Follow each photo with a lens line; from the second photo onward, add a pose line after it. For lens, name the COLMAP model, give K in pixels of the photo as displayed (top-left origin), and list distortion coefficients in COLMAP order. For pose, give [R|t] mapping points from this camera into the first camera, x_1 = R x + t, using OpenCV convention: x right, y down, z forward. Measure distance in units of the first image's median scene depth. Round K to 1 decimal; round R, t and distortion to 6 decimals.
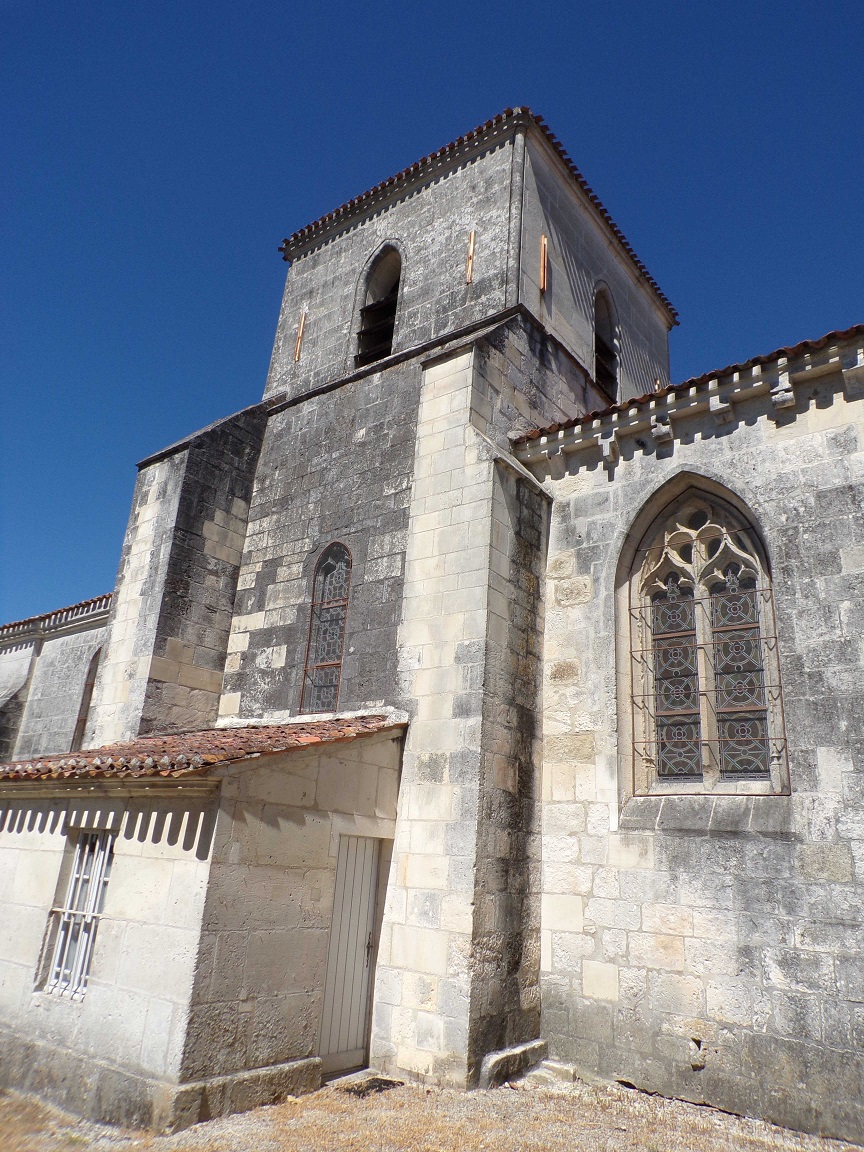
lens RADIAL K [[777.4, 0, 432.0], [0, 777.4, 576.0], [0, 0, 1]] dist [0.005598, 0.000534]
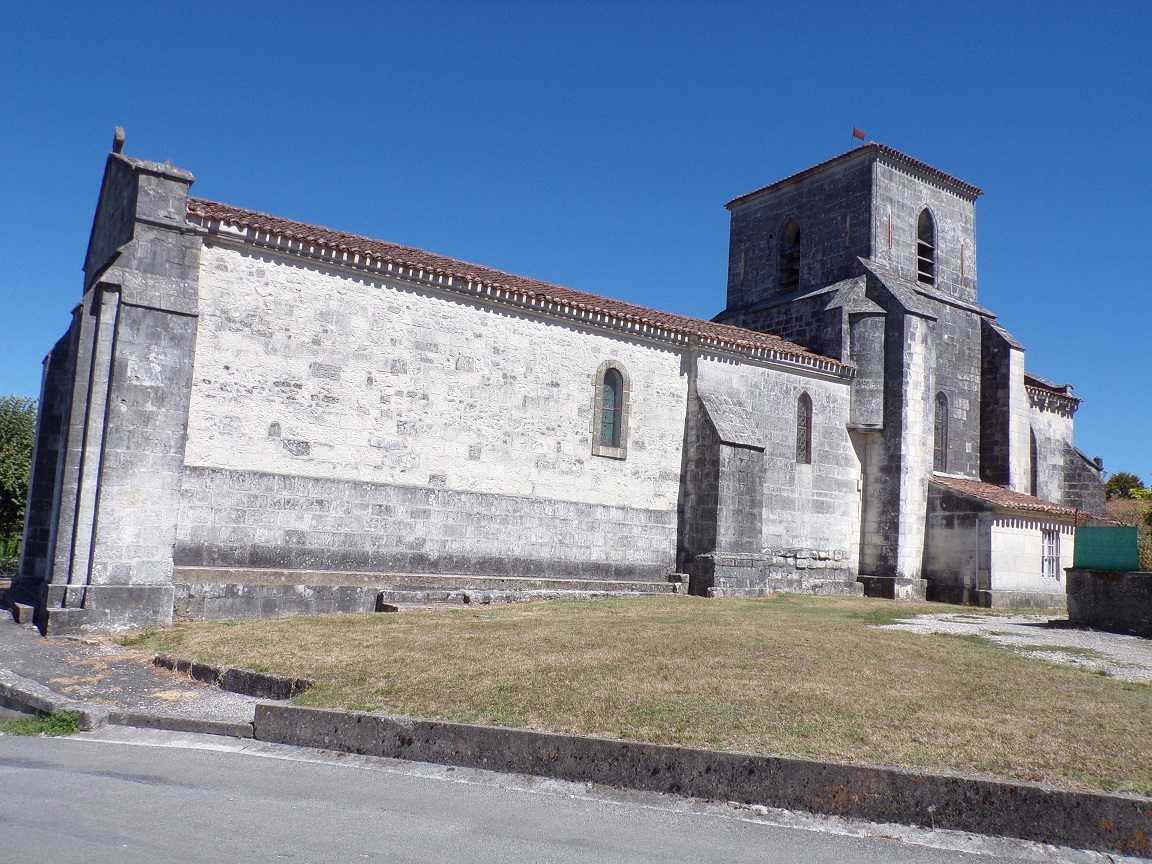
lens RADIAL K [[871.8, 0, 576.0], [0, 871.8, 432.0], [0, 0, 1]] dist [0.001251, 0.000566]
pose [[0.354262, 0.084873, 0.931287, -4.011692], [-0.361347, 0.930946, 0.052615, 0.441168], [-0.862512, -0.355157, 0.360467, 1.440285]]
